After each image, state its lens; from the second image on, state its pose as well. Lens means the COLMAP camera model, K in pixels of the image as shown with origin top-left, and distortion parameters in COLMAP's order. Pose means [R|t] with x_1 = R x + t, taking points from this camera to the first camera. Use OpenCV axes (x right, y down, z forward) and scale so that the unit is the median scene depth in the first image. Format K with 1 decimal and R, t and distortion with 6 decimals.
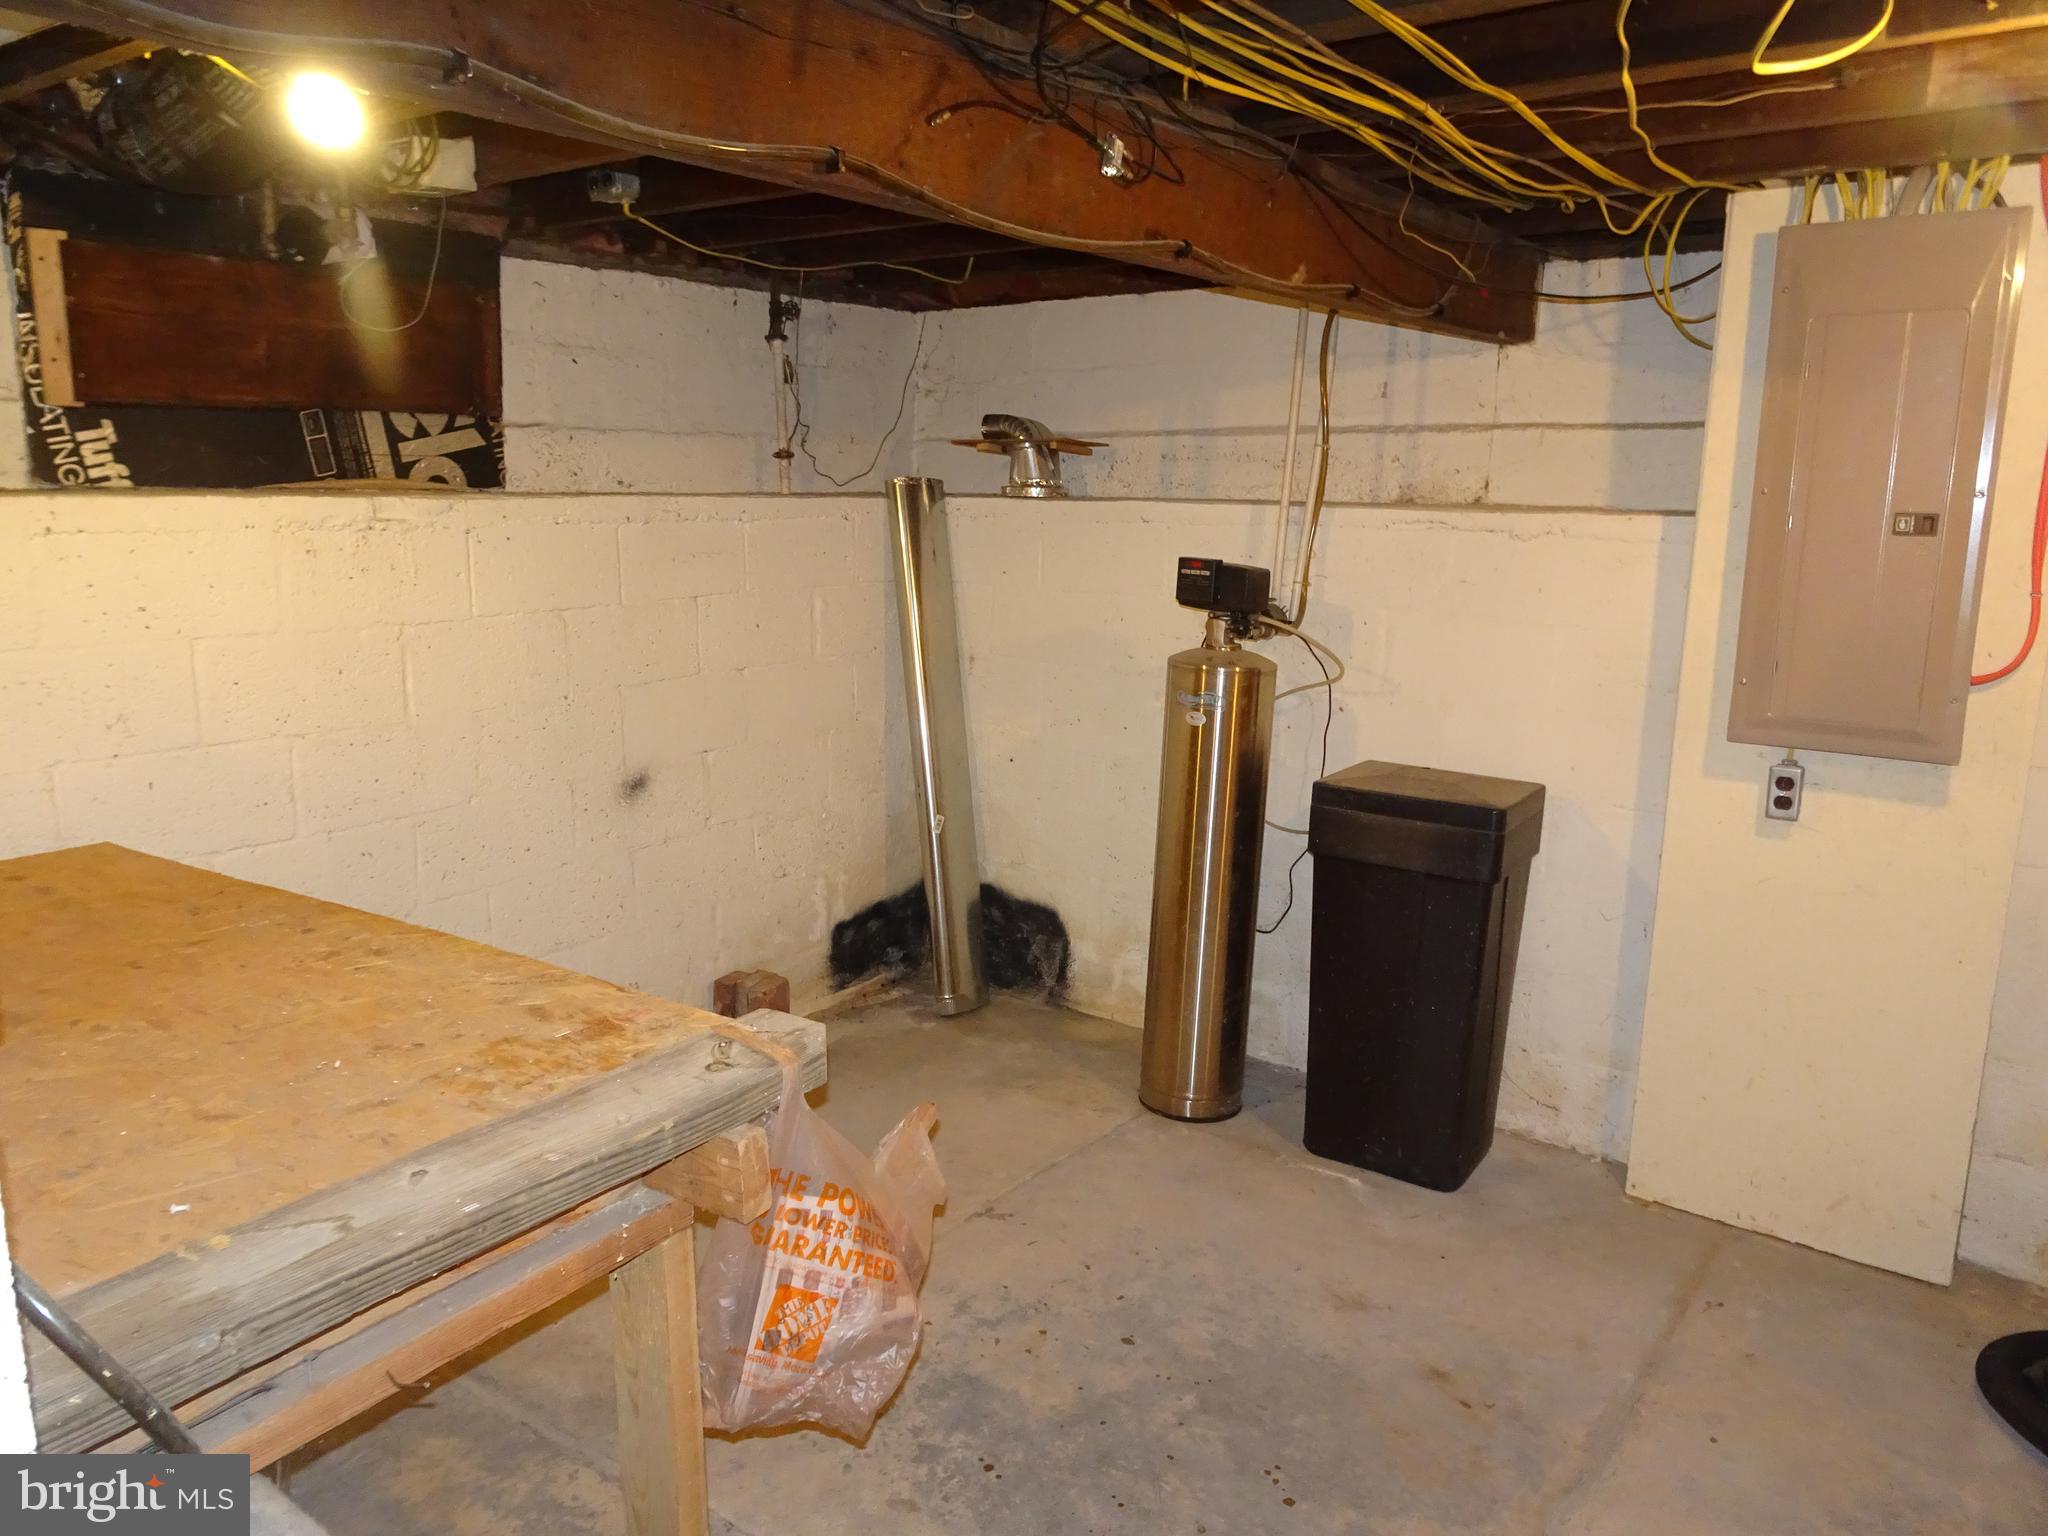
lens RADIAL K [[1459.6, 0, 1024.4], [0, 1459.6, 768.2], [0, 0, 1]] dist [0.004297, 0.001042]
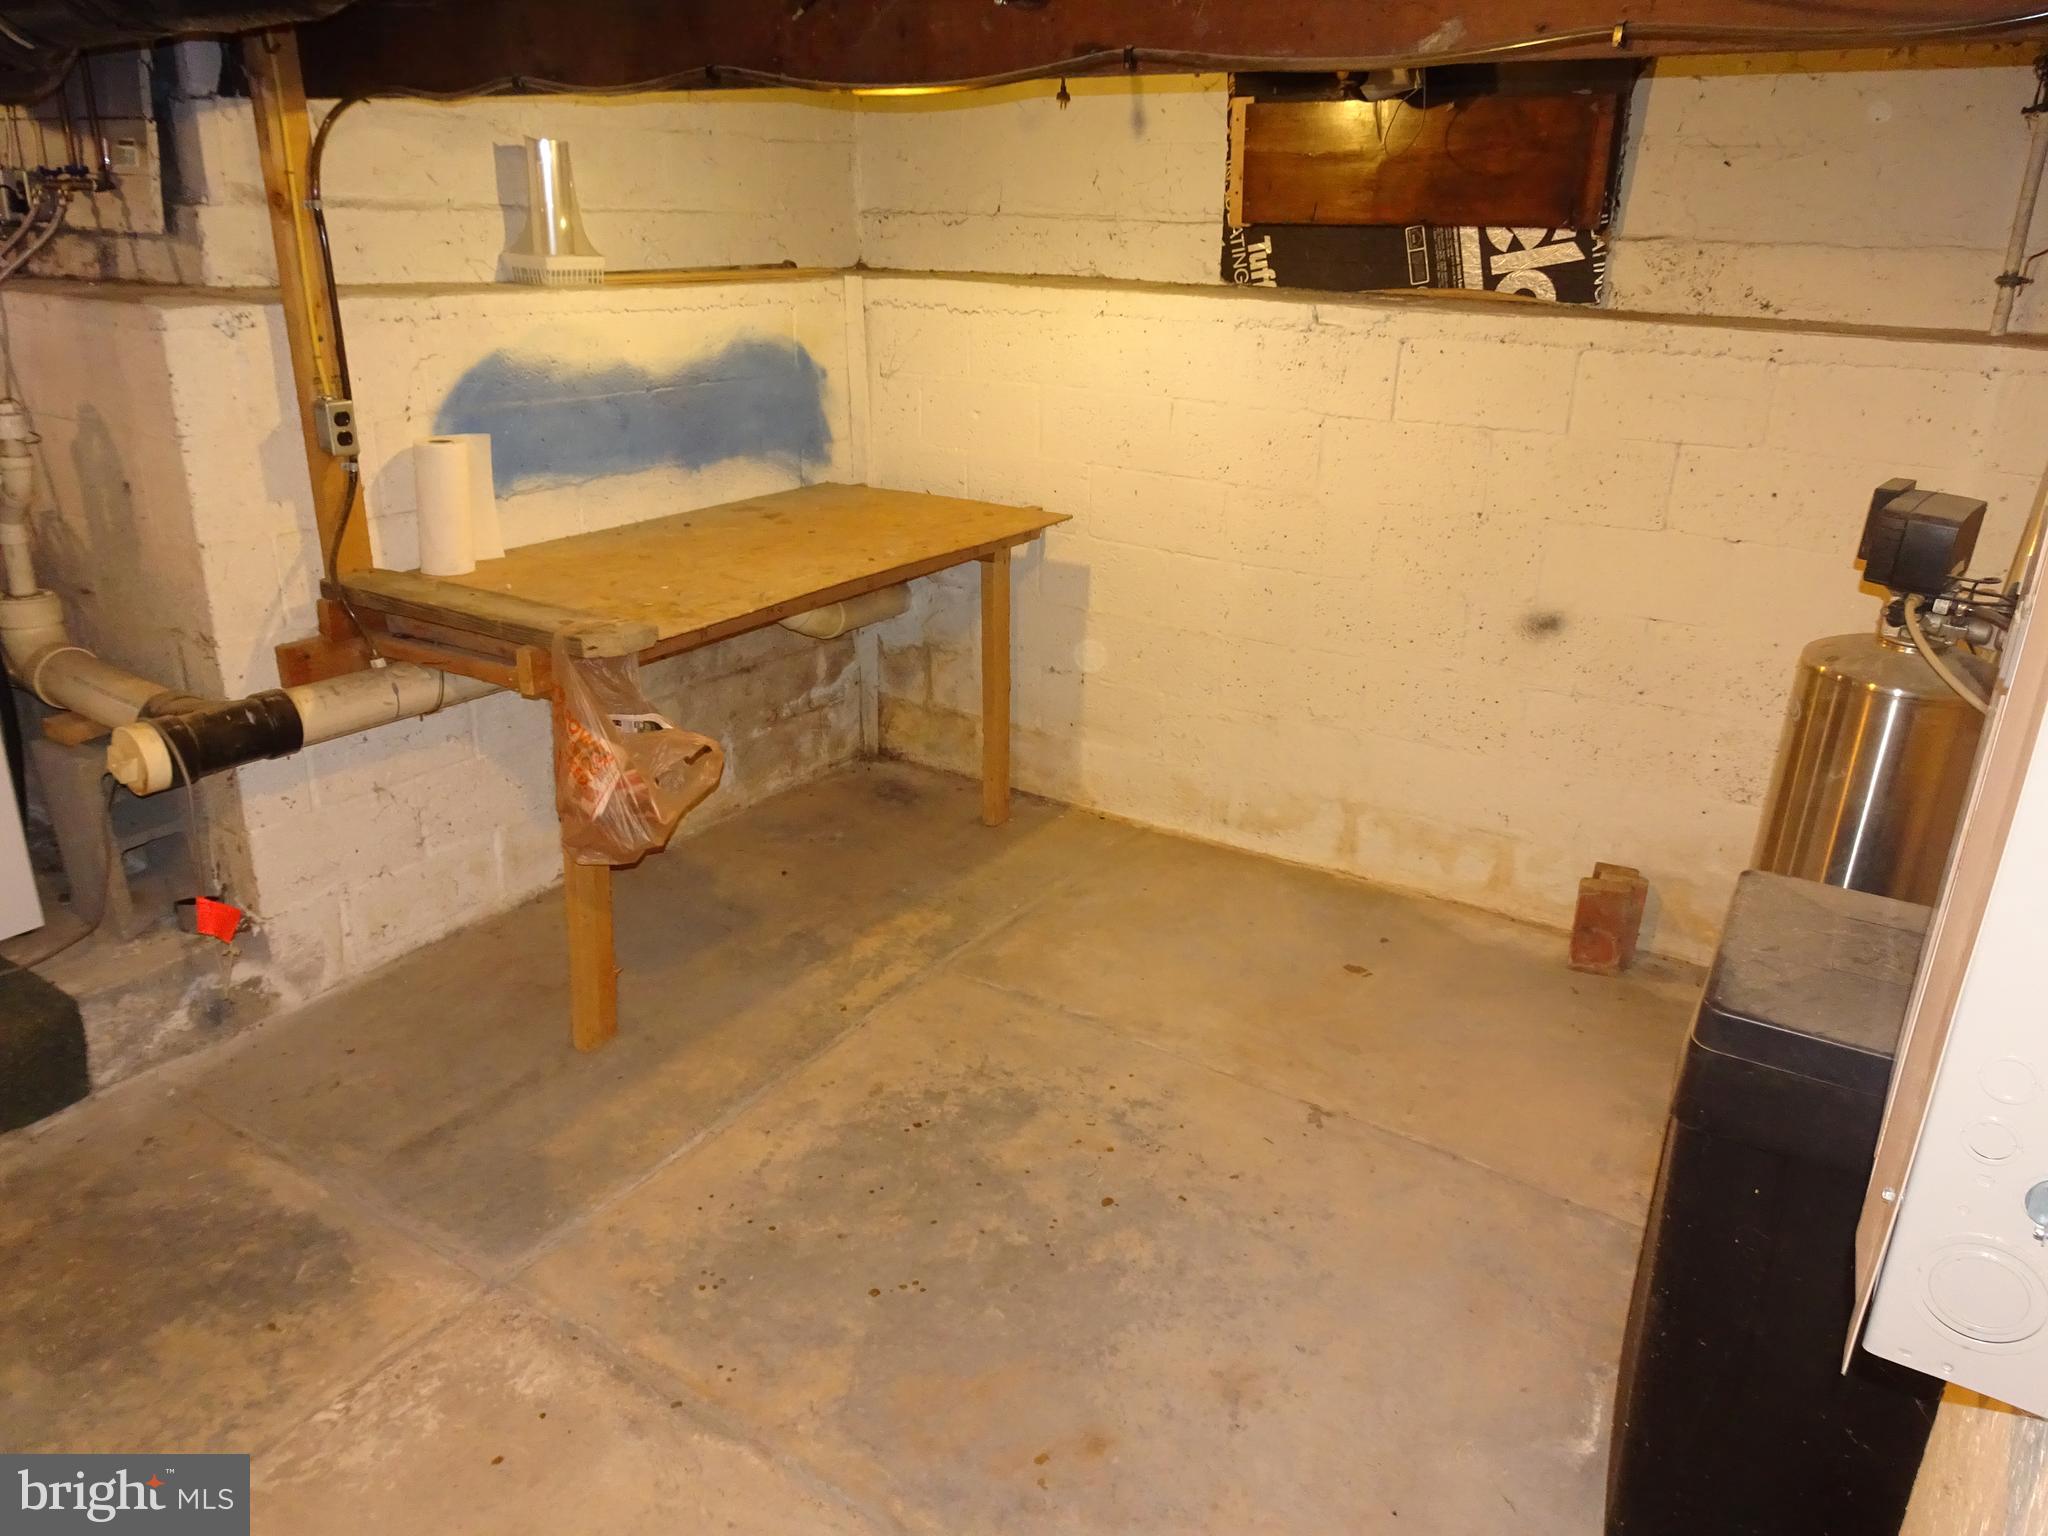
lens RADIAL K [[1459.6, 0, 1024.6], [0, 1459.6, 765.1], [0, 0, 1]] dist [0.004297, 0.001042]
pose [[0.055144, 0.351881, -0.934419, 0.807695], [-0.215877, 0.917910, 0.332924, -0.185852], [0.974862, 0.183361, 0.126580, 0.680592]]
